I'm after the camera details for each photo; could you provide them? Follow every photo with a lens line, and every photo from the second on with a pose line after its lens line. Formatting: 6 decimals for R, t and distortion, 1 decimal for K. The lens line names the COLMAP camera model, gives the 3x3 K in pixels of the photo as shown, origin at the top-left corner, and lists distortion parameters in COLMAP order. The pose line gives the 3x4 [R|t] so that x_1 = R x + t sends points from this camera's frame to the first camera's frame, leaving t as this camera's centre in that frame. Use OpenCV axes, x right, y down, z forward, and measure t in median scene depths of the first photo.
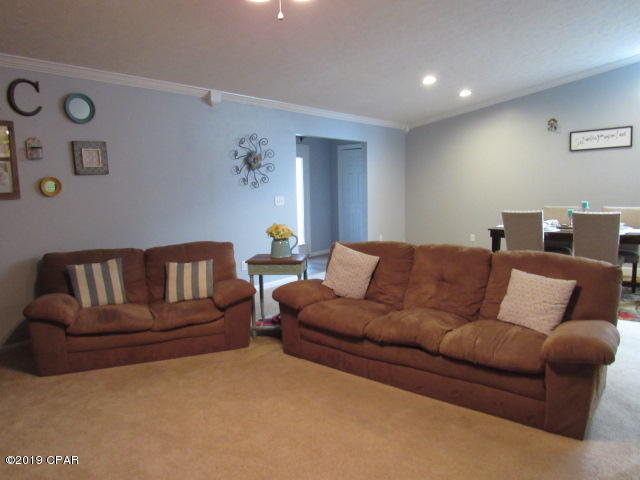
lens RADIAL K [[456.5, 0, 322.3], [0, 456.5, 239.3], [0, 0, 1]] dist [-0.015207, 0.006240]
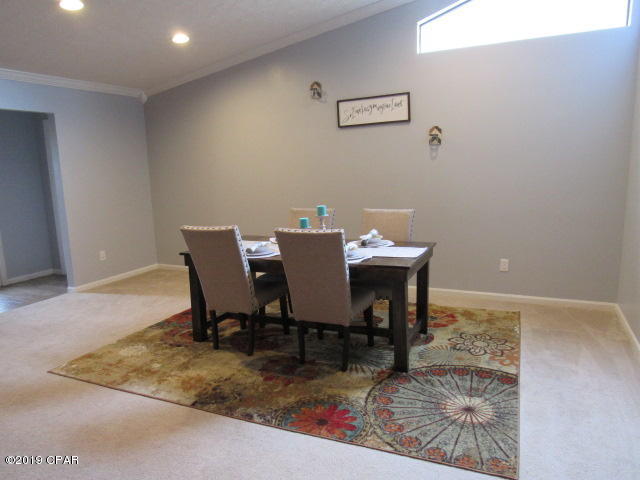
lens RADIAL K [[456.5, 0, 317.9], [0, 456.5, 239.3], [0, 0, 1]] dist [-0.015207, 0.006240]
pose [[0.973228, -0.049211, 0.224512, 0.356599], [0.039839, 0.998143, 0.046086, -0.054716], [-0.226363, -0.035907, 0.973381, 0.312442]]
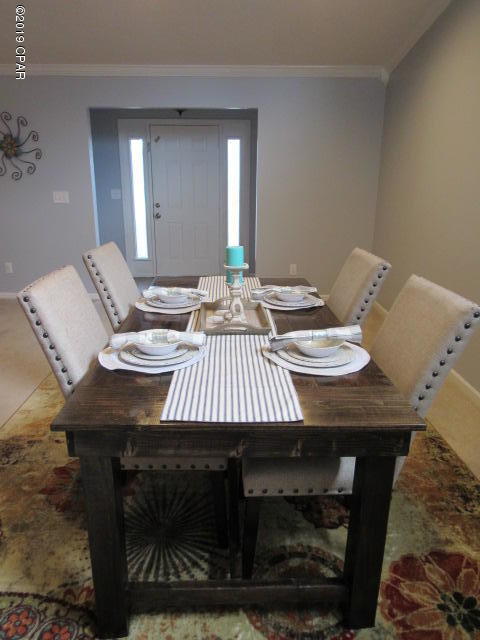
lens RADIAL K [[456.5, 0, 239.0], [0, 456.5, 318.1], [0, 0, 1]] dist [-0.015207, 0.006240]
pose [[0.630922, 0.248238, -0.735061, 0.689345], [-0.109640, 0.966451, 0.232274, -0.090799], [0.768060, -0.065955, 0.636972, 0.652780]]
